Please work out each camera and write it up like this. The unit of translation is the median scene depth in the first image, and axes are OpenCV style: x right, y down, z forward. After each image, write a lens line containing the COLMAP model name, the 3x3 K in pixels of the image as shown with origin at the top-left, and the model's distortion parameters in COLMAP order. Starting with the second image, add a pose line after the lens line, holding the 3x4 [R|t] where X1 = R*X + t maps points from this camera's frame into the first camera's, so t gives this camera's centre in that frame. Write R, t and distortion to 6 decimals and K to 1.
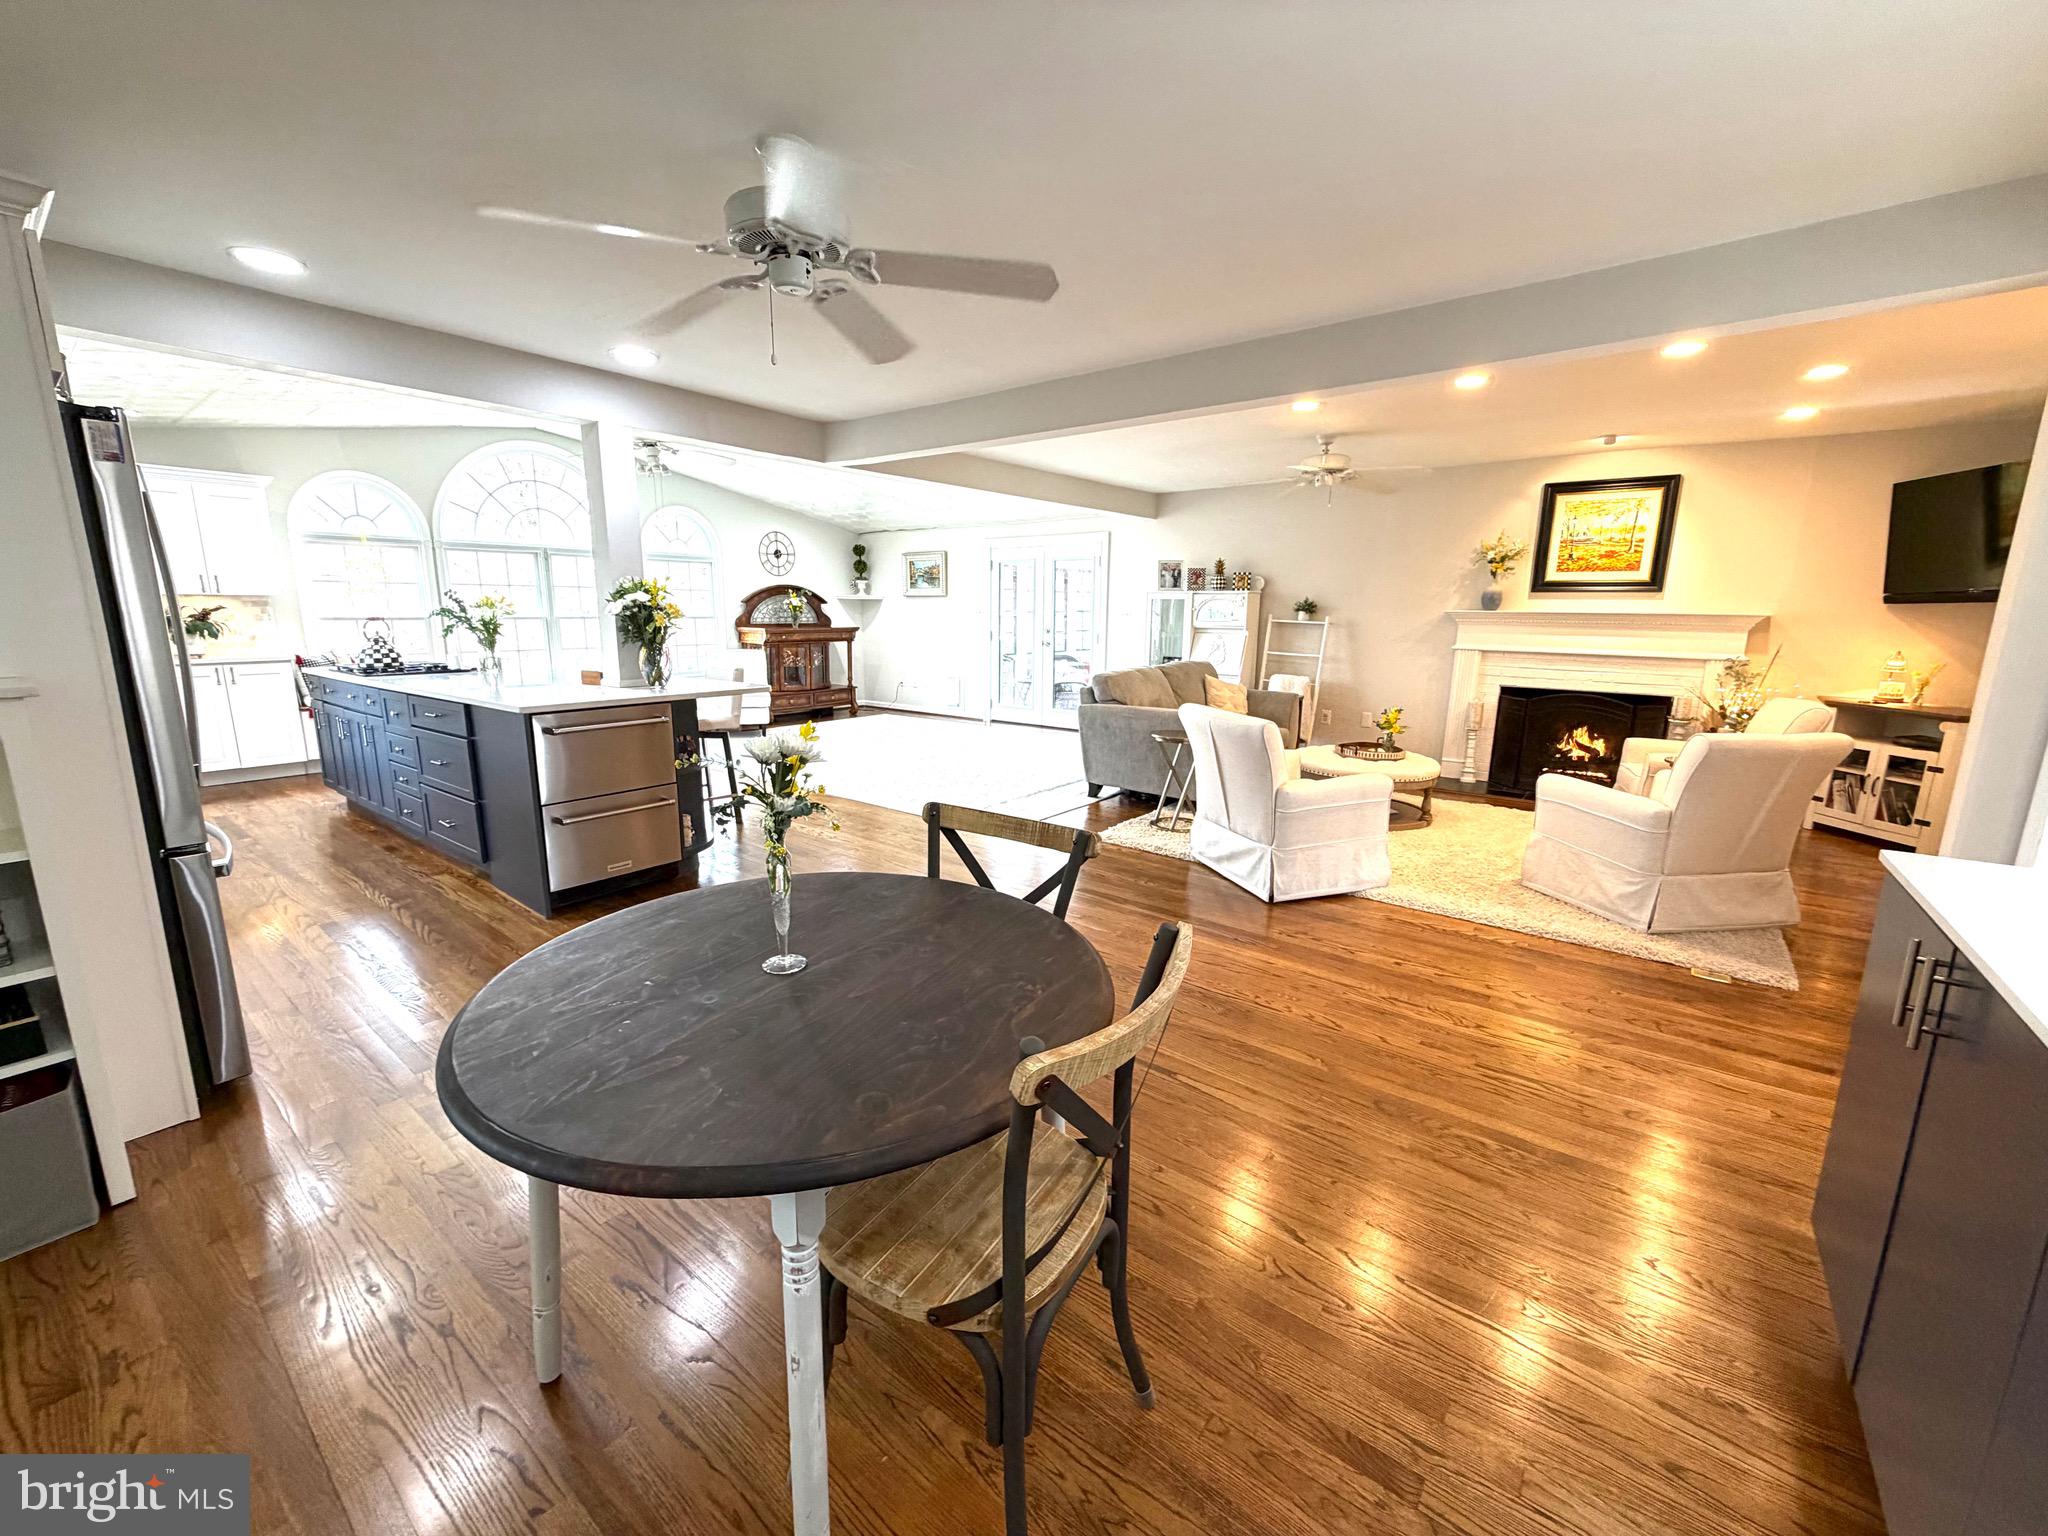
lens RADIAL K [[816.1, 0, 1026.4], [0, 816.1, 768.4], [0, 0, 1]] dist [-0.003639, 0.000763]
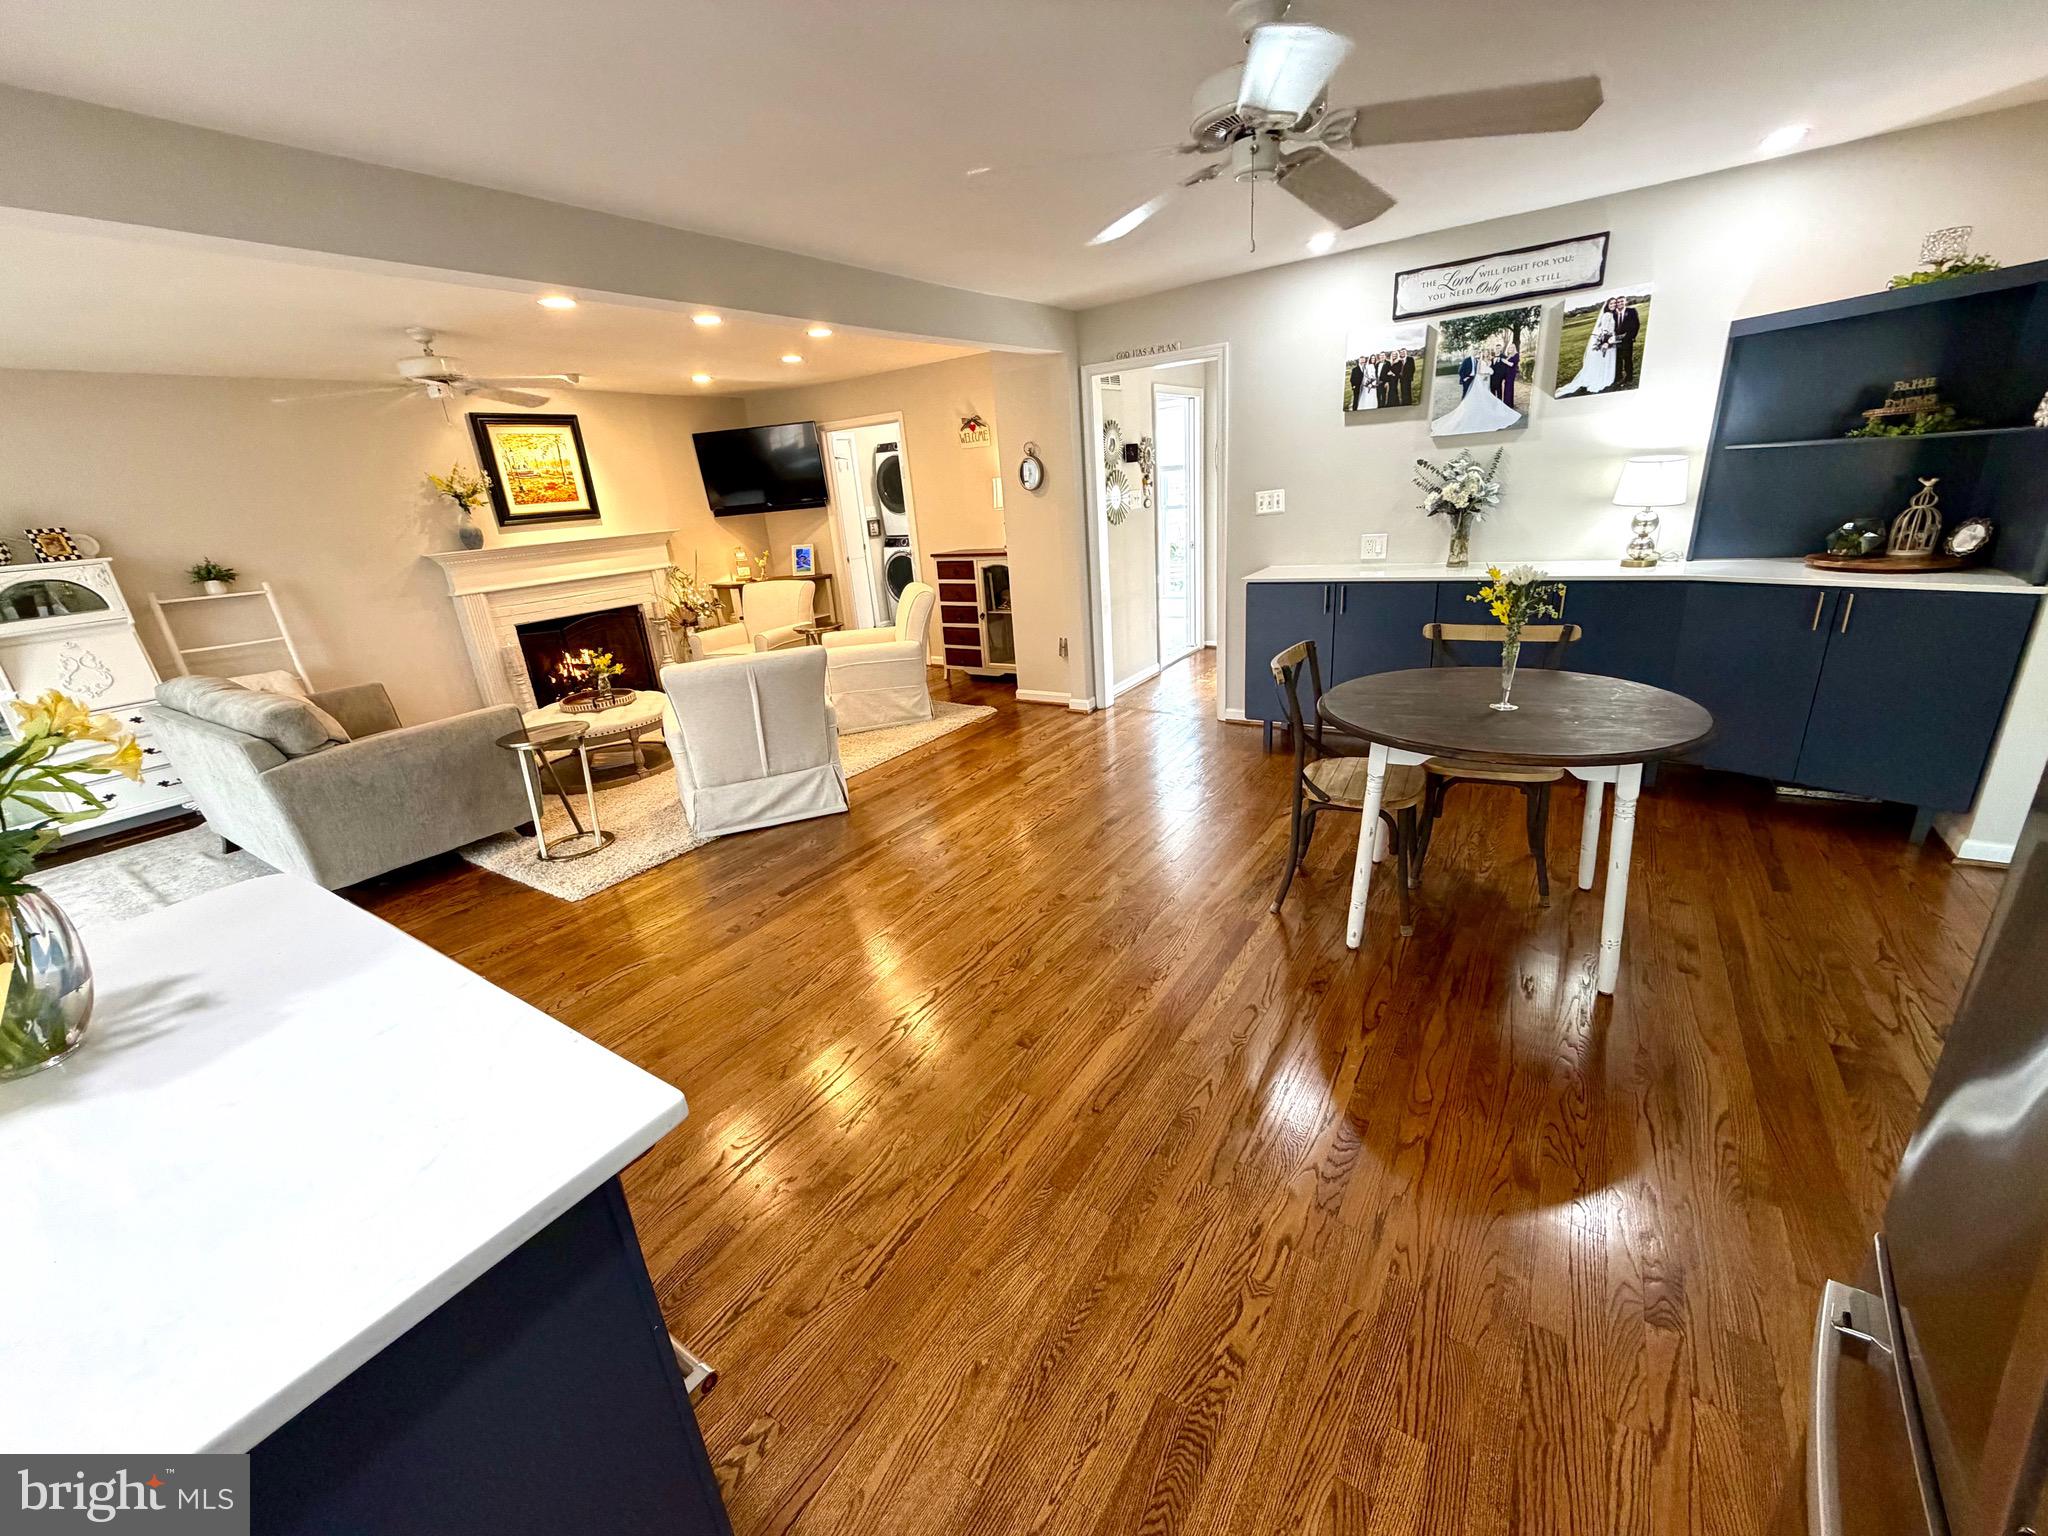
lens RADIAL K [[816.1, 0, 1020.4], [0, 816.1, 763.2], [0, 0, 1]] dist [-0.003639, 0.000763]
pose [[-0.075793, -0.326189, 0.942261, -0.475157], [0.268859, 0.903295, 0.334326, -0.127081], [-0.960193, 0.278675, 0.019236, 0.491929]]
